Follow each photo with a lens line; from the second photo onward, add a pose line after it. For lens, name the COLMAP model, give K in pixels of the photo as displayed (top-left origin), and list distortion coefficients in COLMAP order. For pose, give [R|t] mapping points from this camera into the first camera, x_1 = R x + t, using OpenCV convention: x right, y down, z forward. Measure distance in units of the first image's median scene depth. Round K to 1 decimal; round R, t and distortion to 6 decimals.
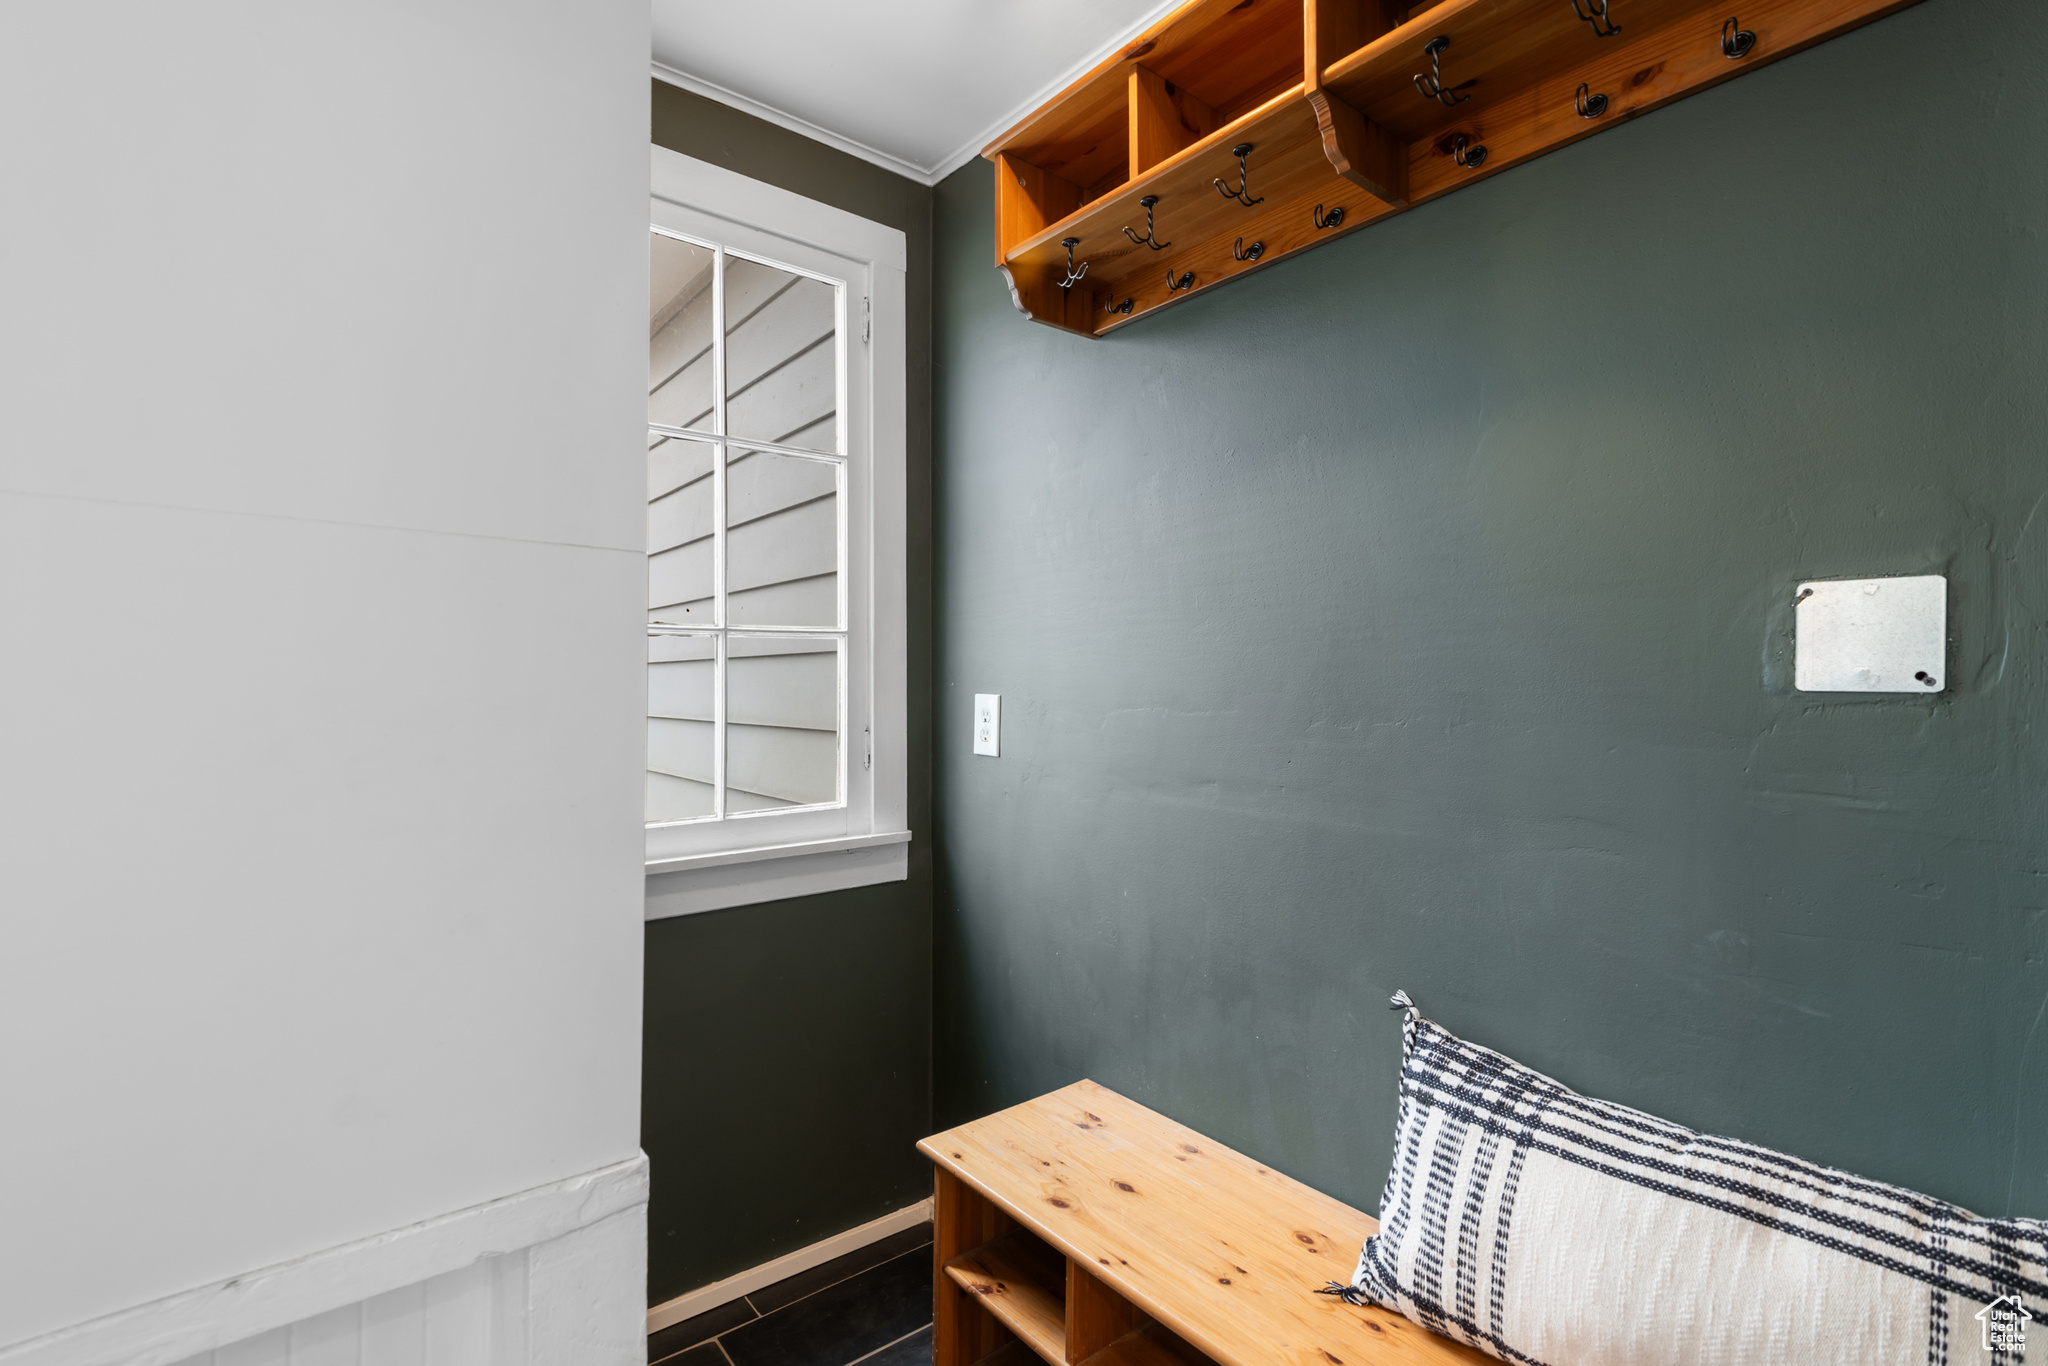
lens RADIAL K [[948.0, 0, 1024.0], [0, 948.0, 683.0], [0, 0, 1]] dist [0.000958, -0.000184]
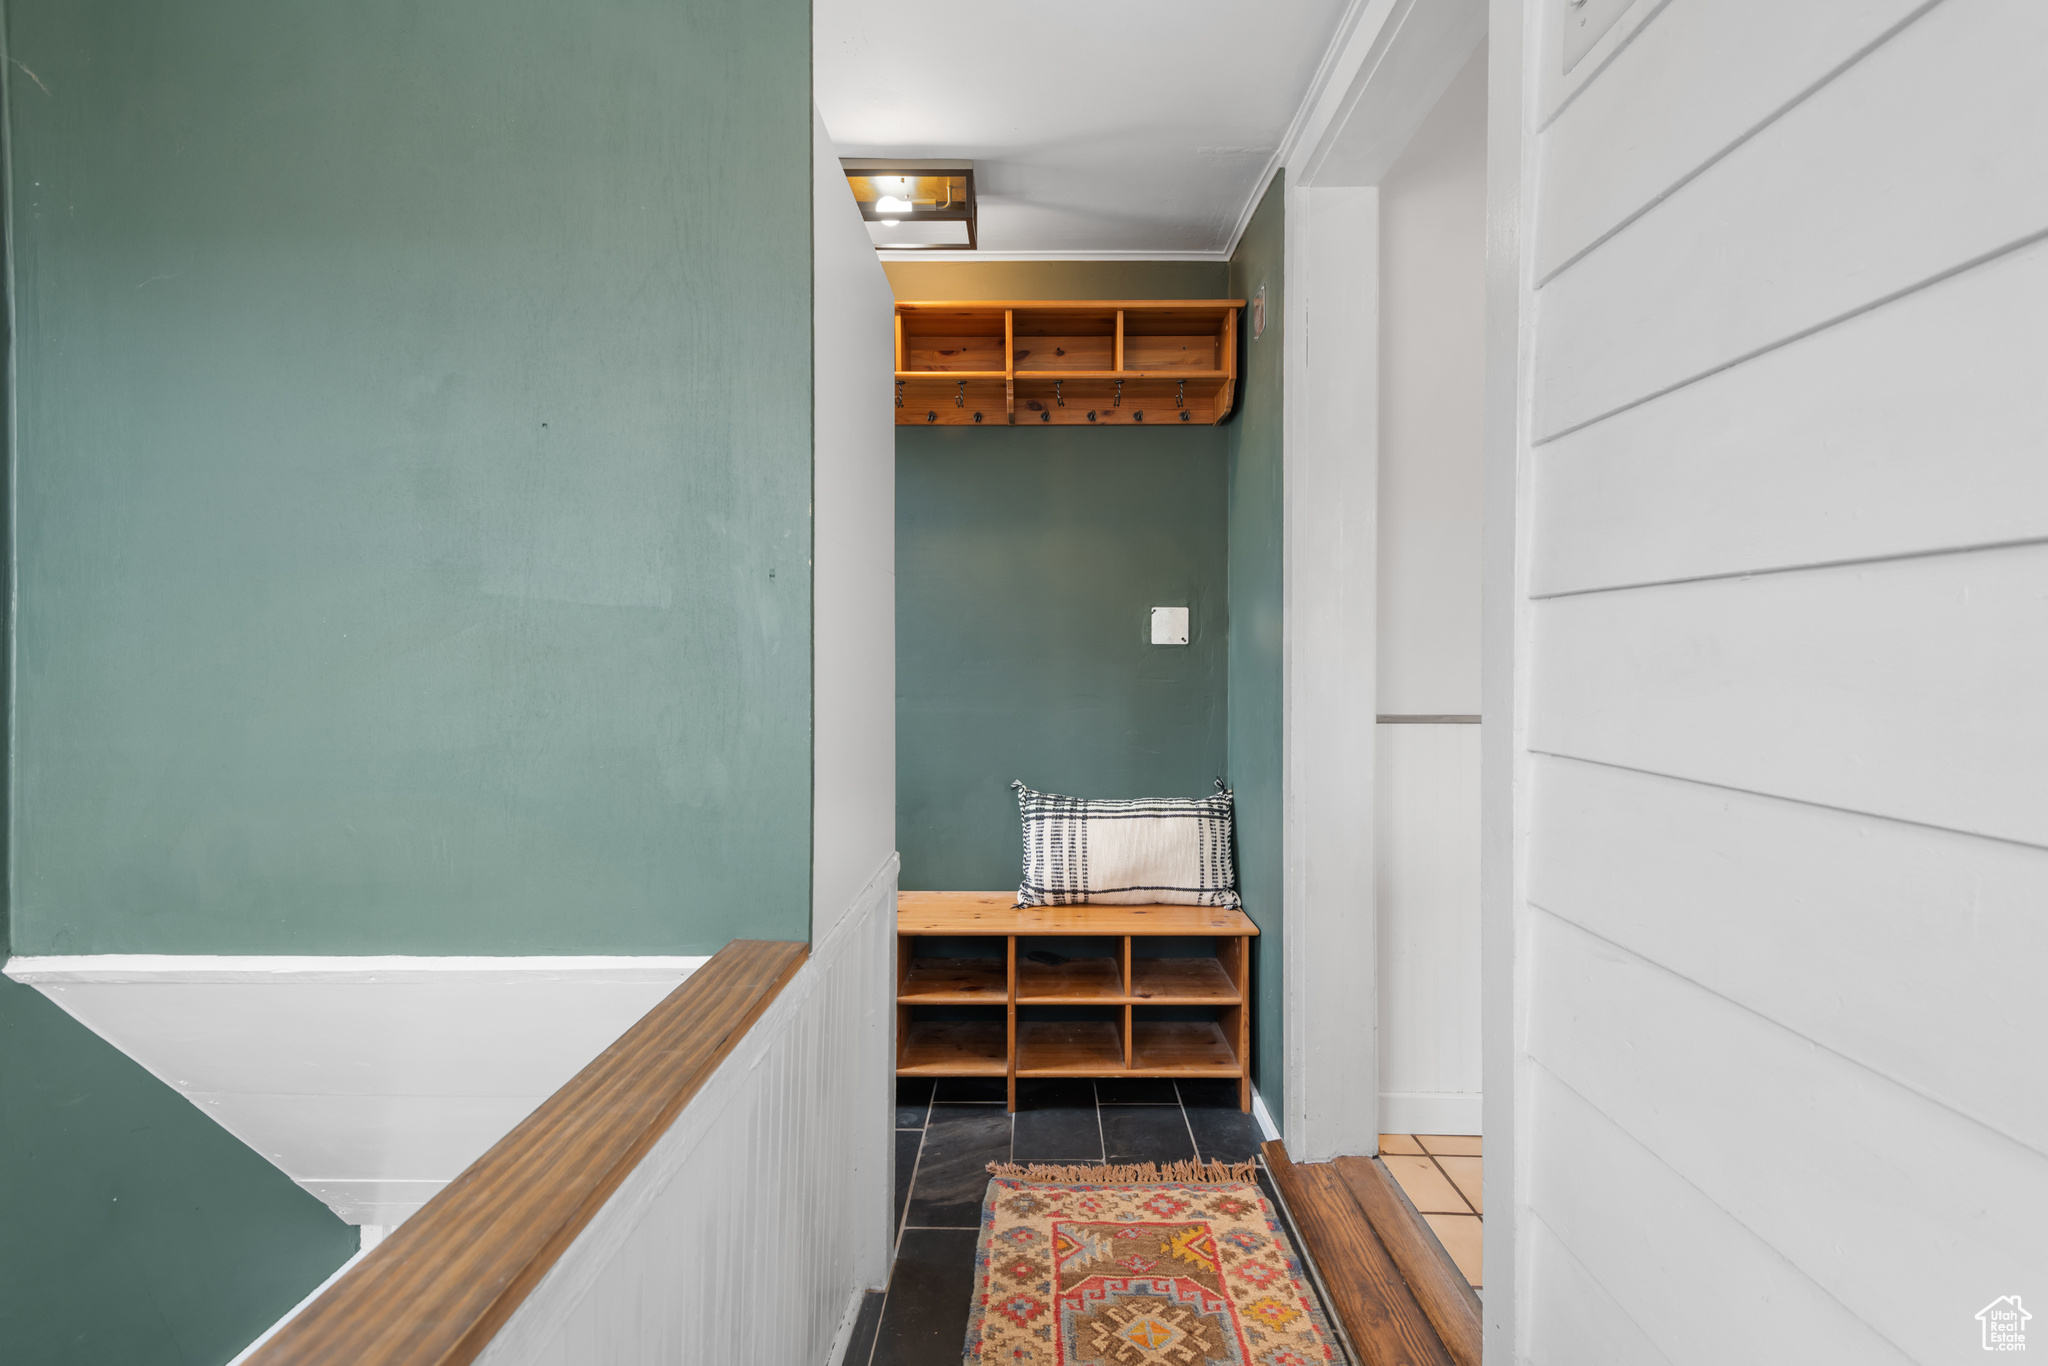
lens RADIAL K [[920.8, 0, 1011.5], [0, 920.8, 682.6], [0, 0, 1]] dist [0.015312, -0.000420]
pose [[0.642187, -0.027622, 0.766050, -1.514607], [0.005490, 0.999491, 0.031438, 0.031253], [-0.766529, -0.015984, 0.642011, -0.458300]]
